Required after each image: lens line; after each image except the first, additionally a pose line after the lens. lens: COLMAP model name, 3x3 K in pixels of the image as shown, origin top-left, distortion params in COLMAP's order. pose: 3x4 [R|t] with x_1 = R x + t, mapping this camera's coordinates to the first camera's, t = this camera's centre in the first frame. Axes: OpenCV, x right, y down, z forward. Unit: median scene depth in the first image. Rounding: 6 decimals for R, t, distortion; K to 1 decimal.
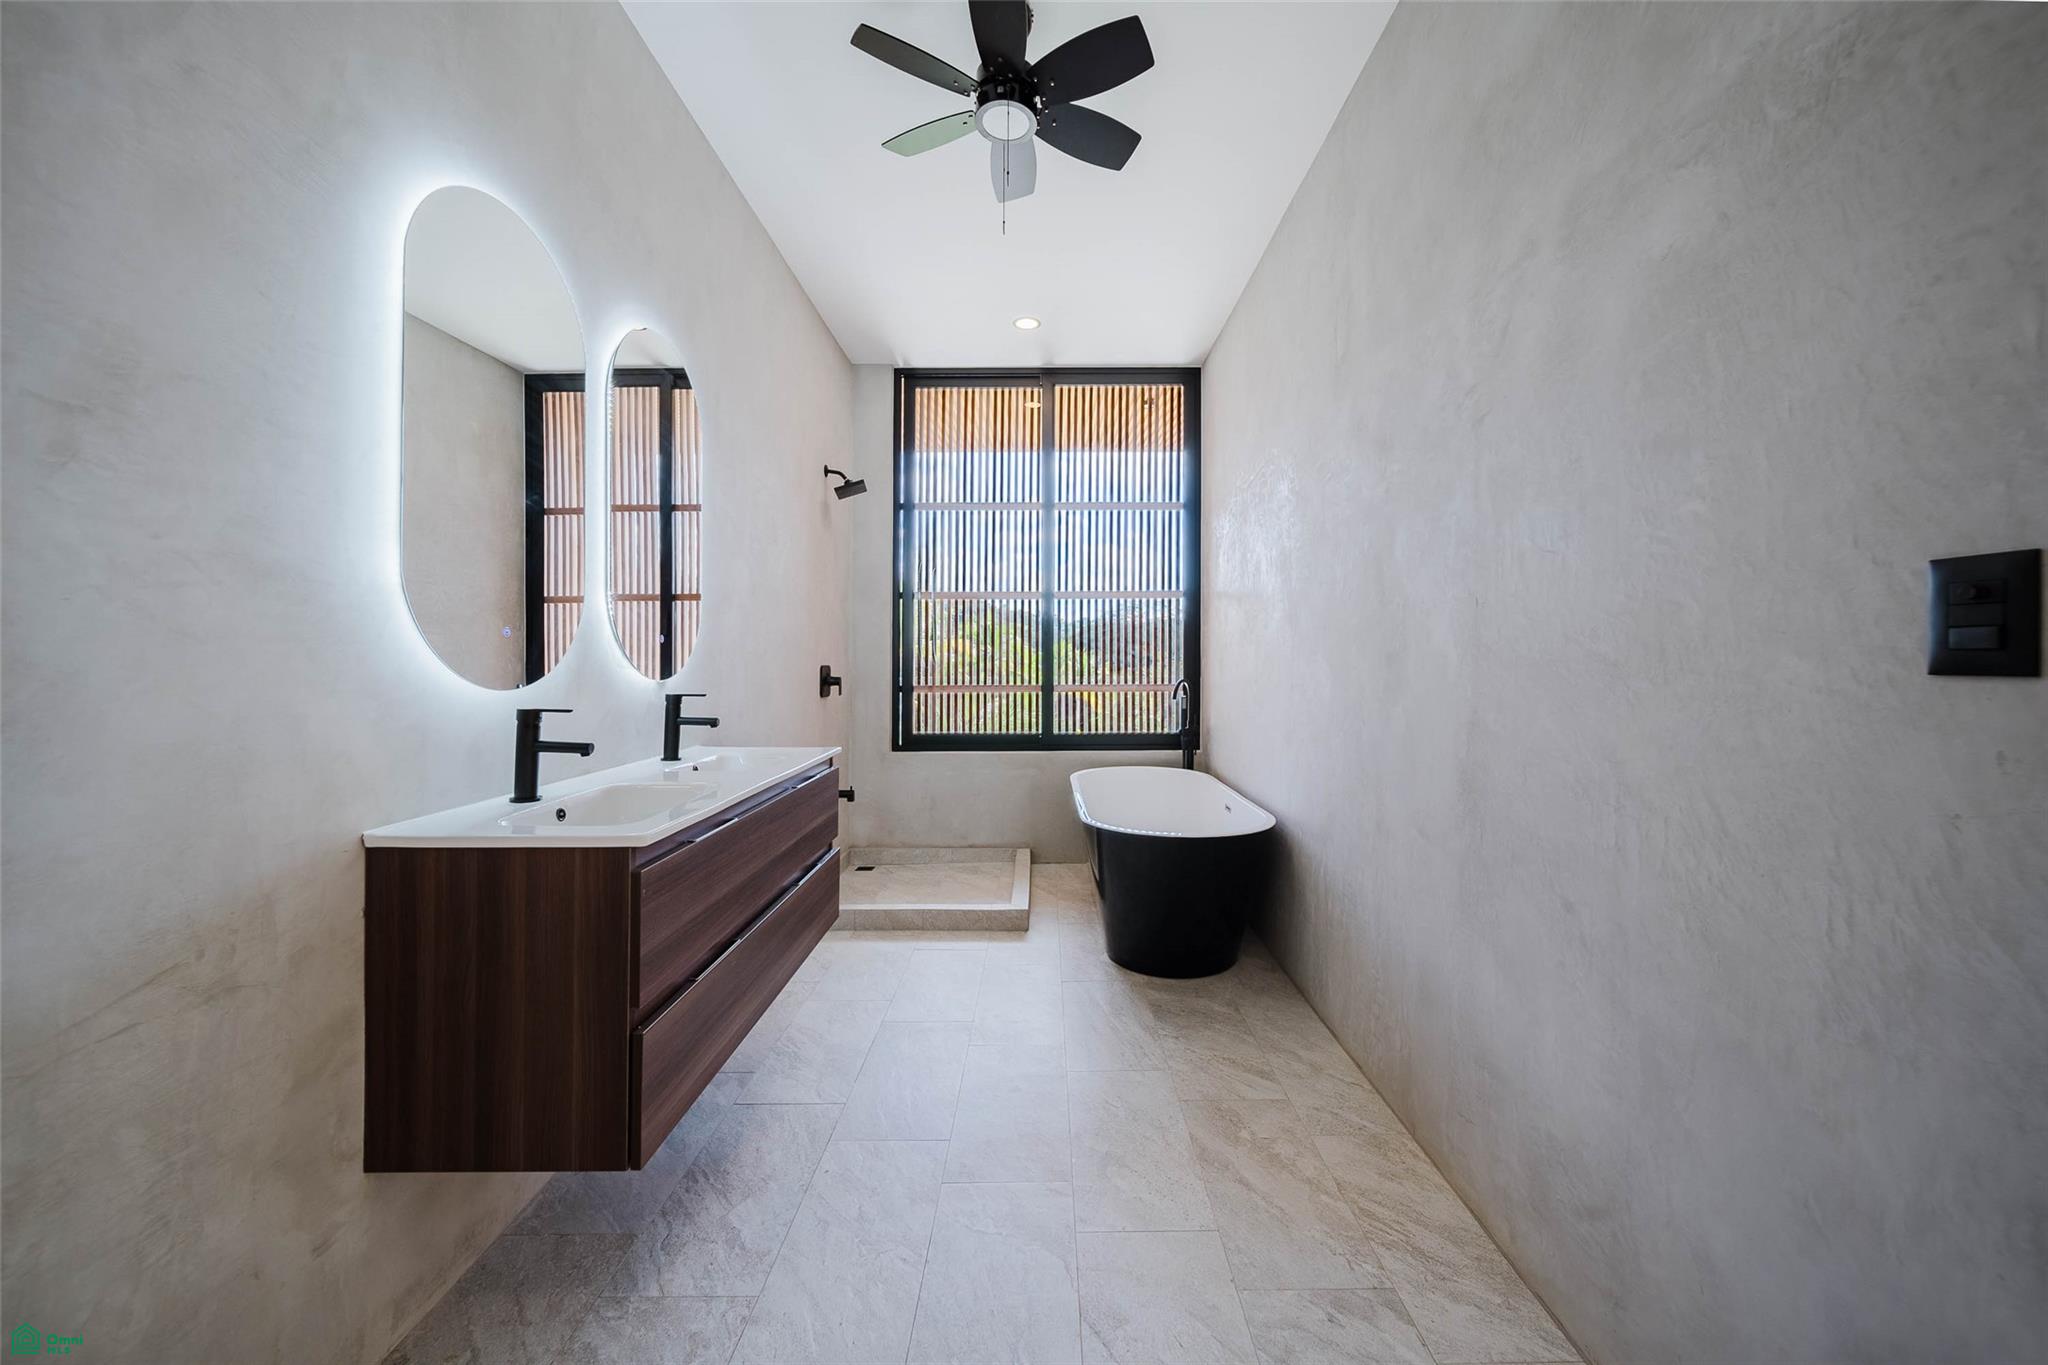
lens RADIAL K [[732.8, 0, 1050.5], [0, 732.8, 667.0], [0, 0, 1]] dist [-0.001569, -0.001189]
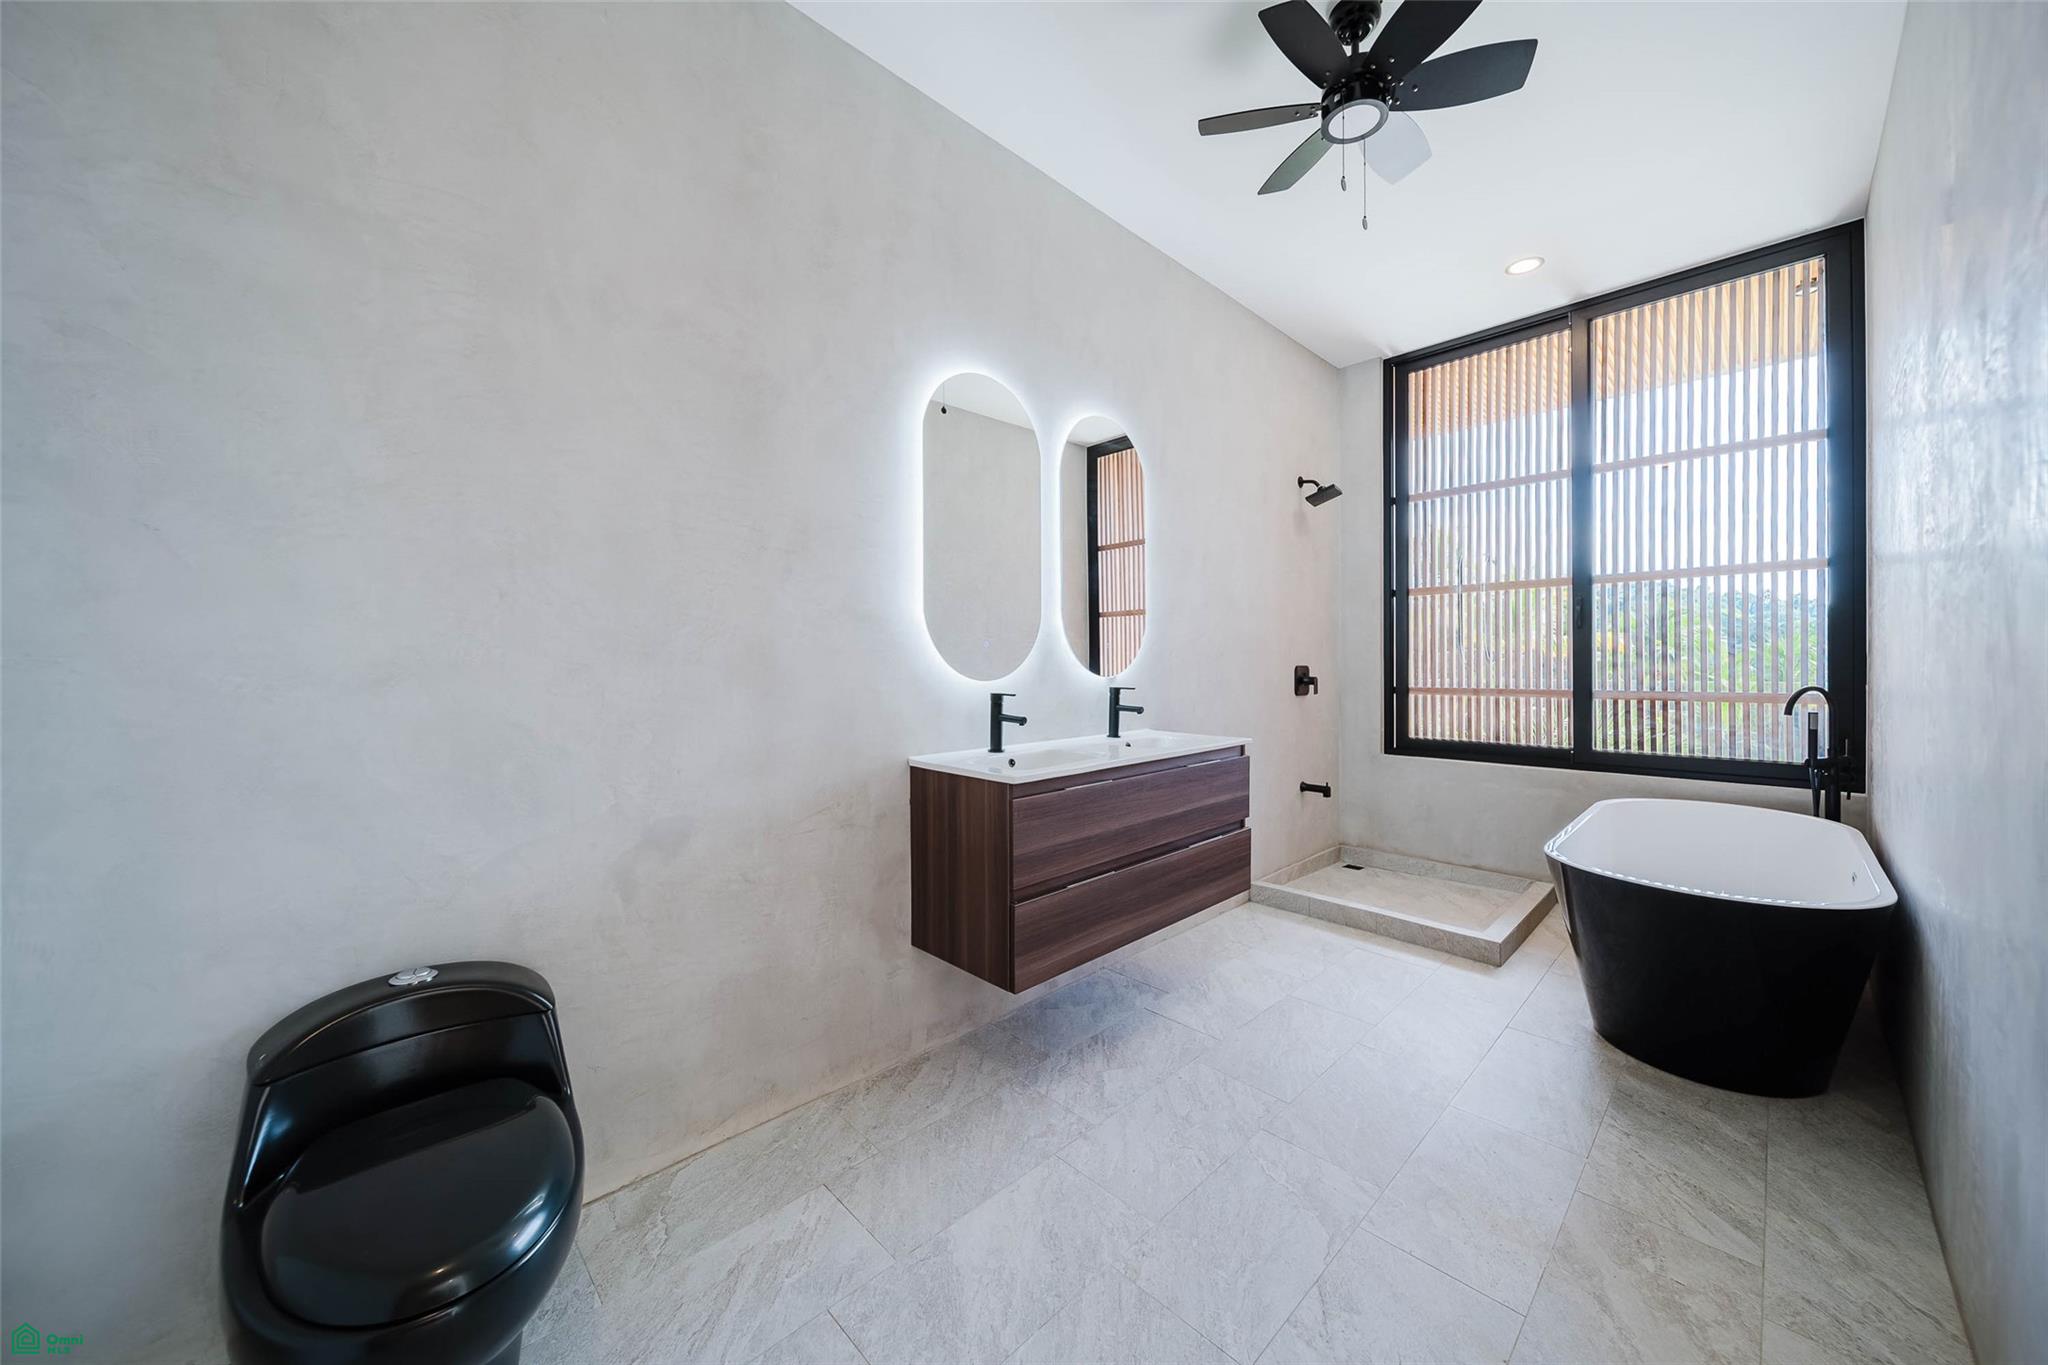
lens RADIAL K [[732.8, 0, 1042.8], [0, 732.8, 682.9], [0, 0, 1]] dist [-0.001569, -0.001189]
pose [[0.686153, 0.018716, -0.727217, 0.347460], [-0.003449, 0.999741, 0.022476, 0.000024], [0.727449, -0.012914, 0.686040, -0.001555]]
